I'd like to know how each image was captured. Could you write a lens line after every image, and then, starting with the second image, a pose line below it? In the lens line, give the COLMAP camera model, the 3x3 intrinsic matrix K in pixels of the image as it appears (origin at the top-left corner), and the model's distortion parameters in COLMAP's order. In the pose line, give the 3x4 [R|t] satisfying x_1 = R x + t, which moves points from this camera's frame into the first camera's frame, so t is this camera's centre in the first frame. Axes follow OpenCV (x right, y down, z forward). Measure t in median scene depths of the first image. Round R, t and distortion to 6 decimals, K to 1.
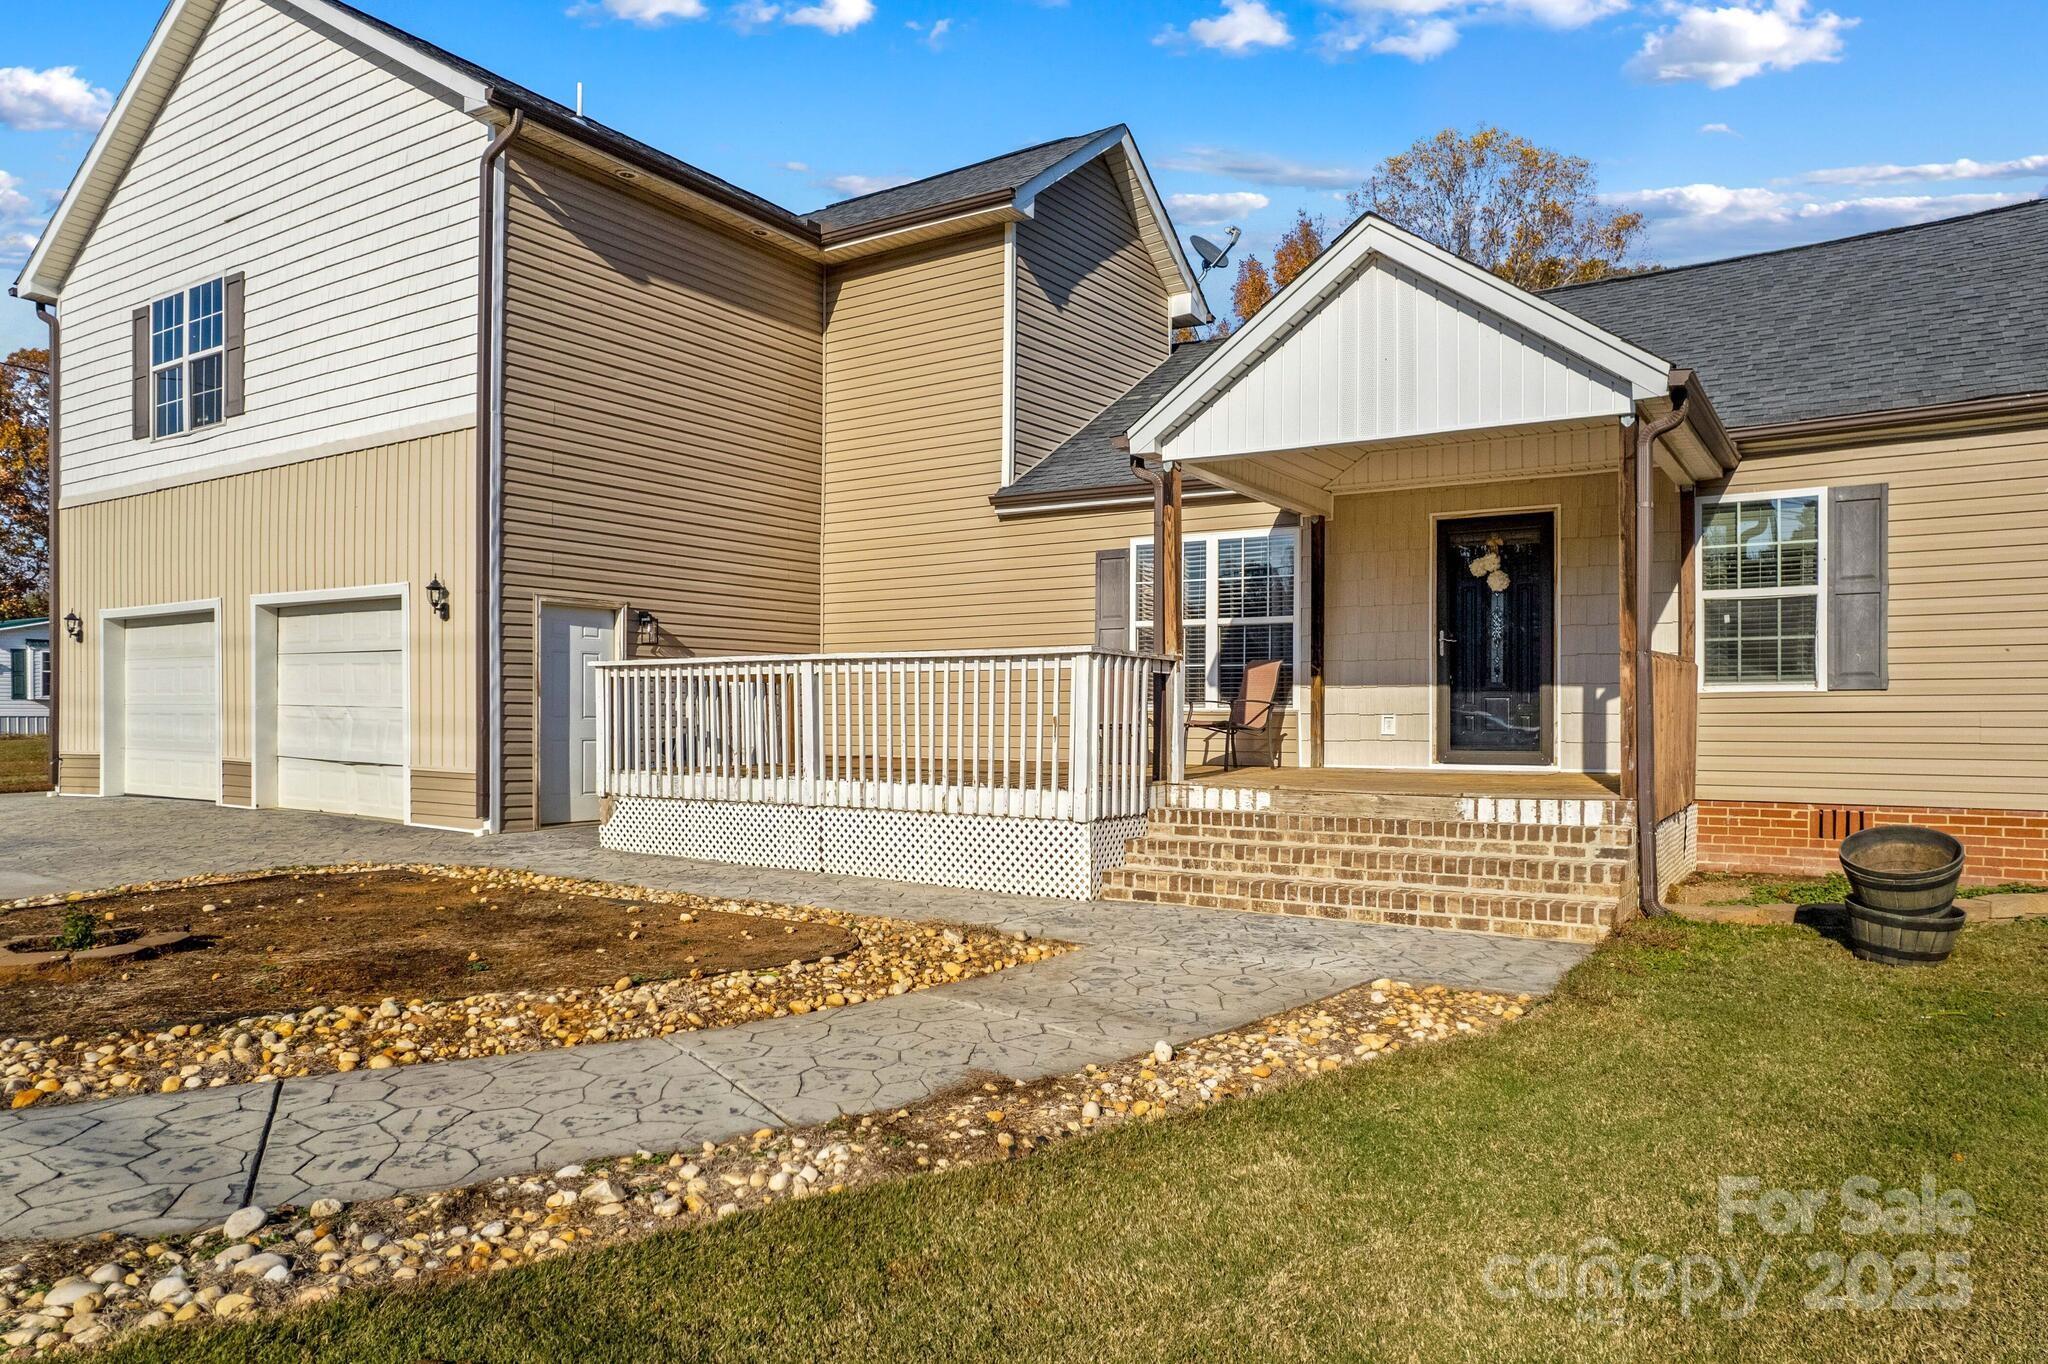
lens RADIAL K [[1278.1, 0, 1024.0], [0, 1278.1, 682.0], [0, 0, 1]] dist [-0.024527, 0.001000]
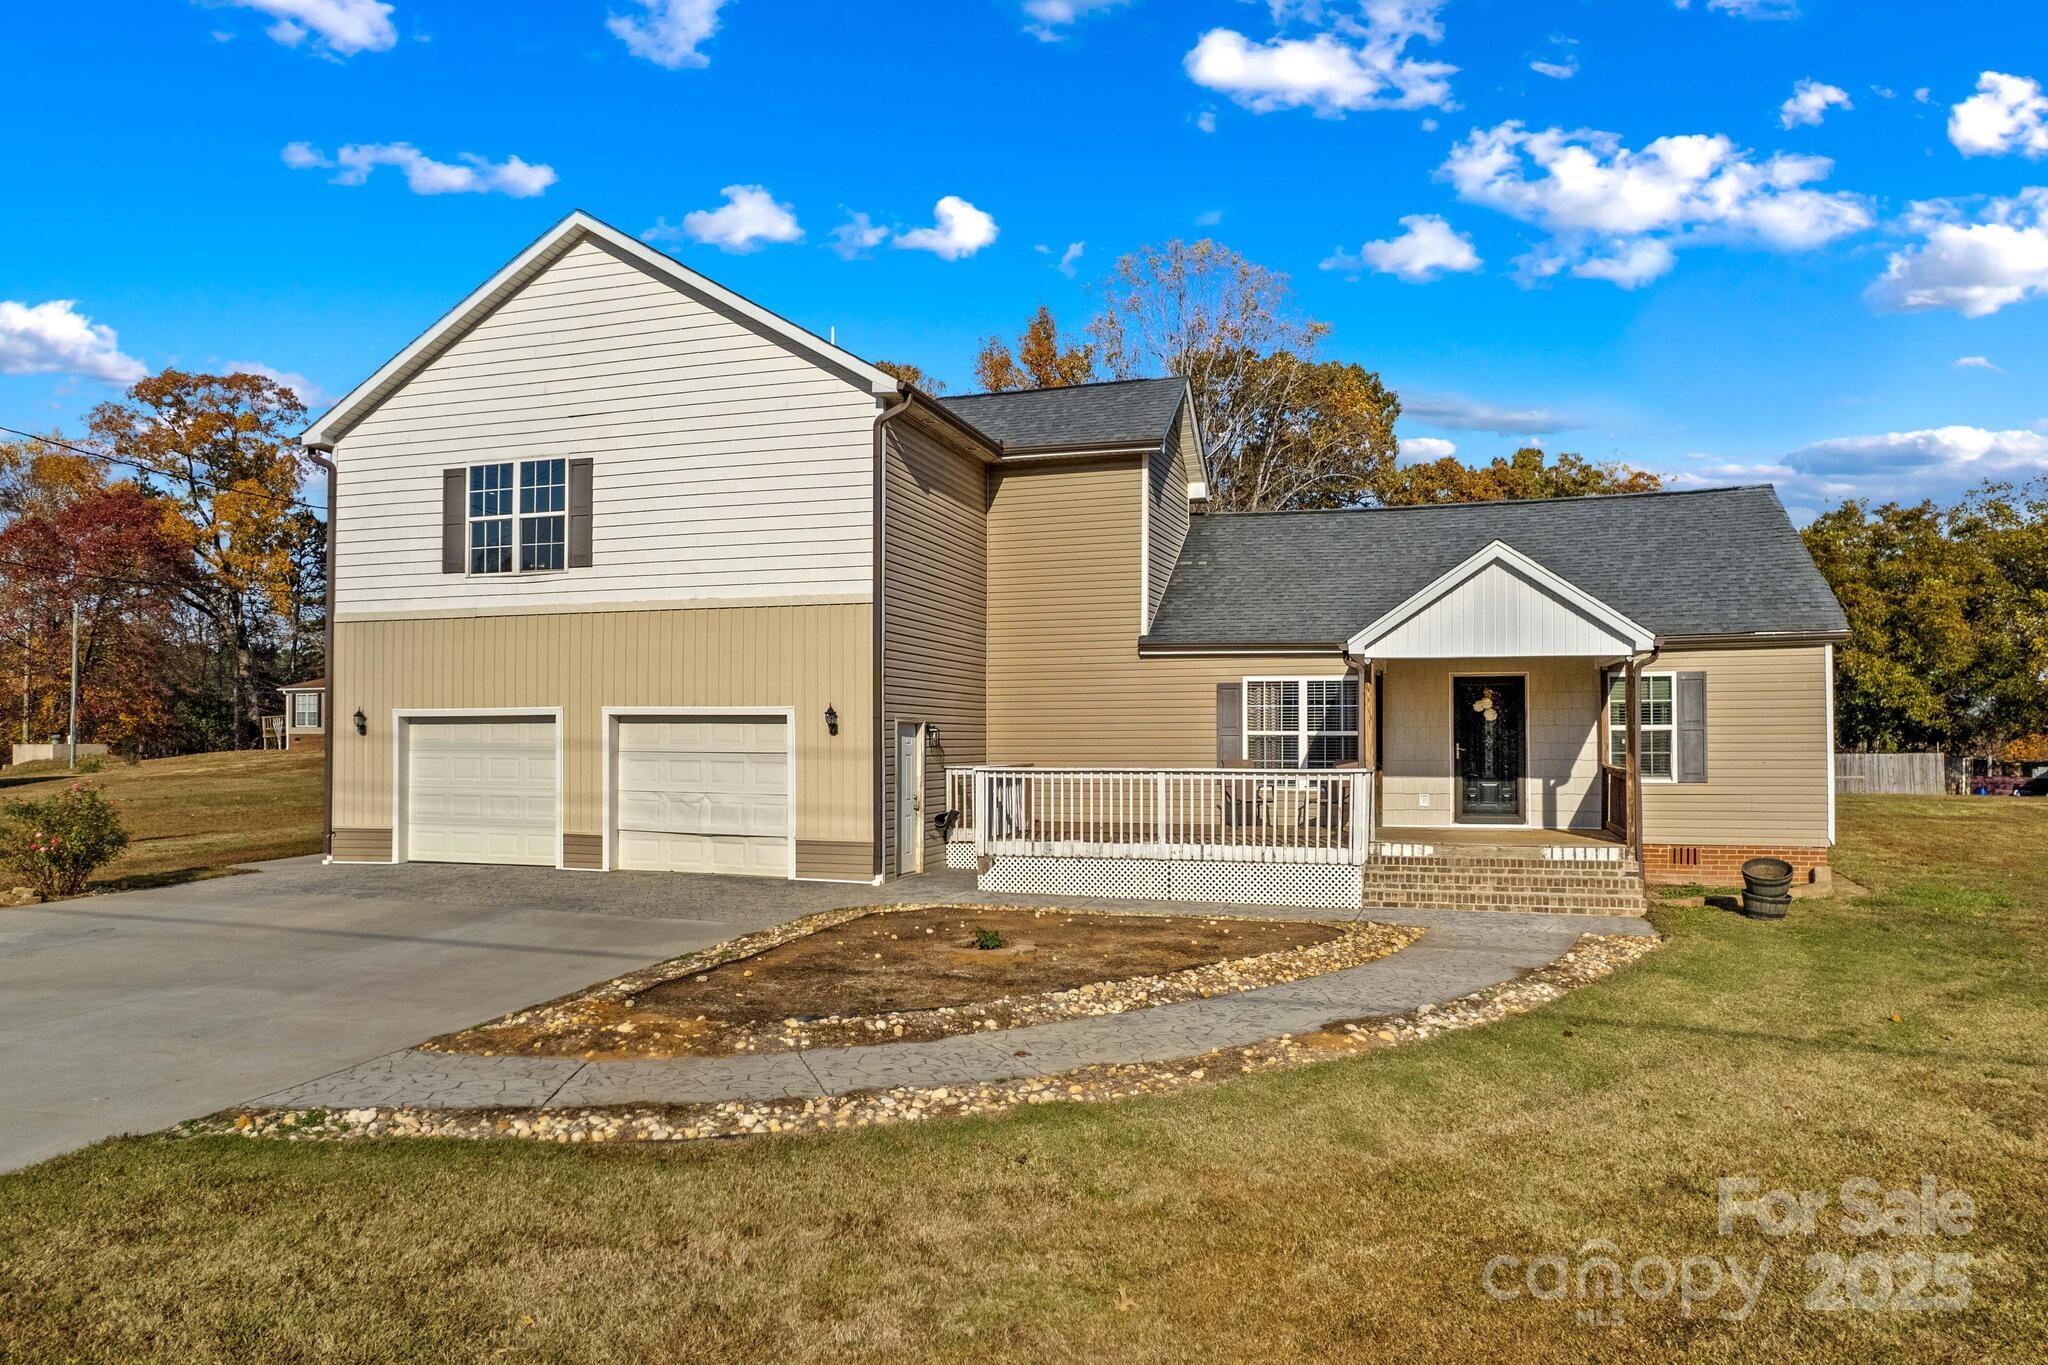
lens RADIAL K [[1330.6, 0, 979.2], [0, 1330.6, 673.3], [0, 0, 1]] dist [-0.028822, -0.001190]
pose [[0.969685, 0.010203, 0.244147, -0.724186], [-0.003060, 0.999557, -0.029617, -0.081579], [-0.244341, 0.027972, 0.969286, -0.543264]]
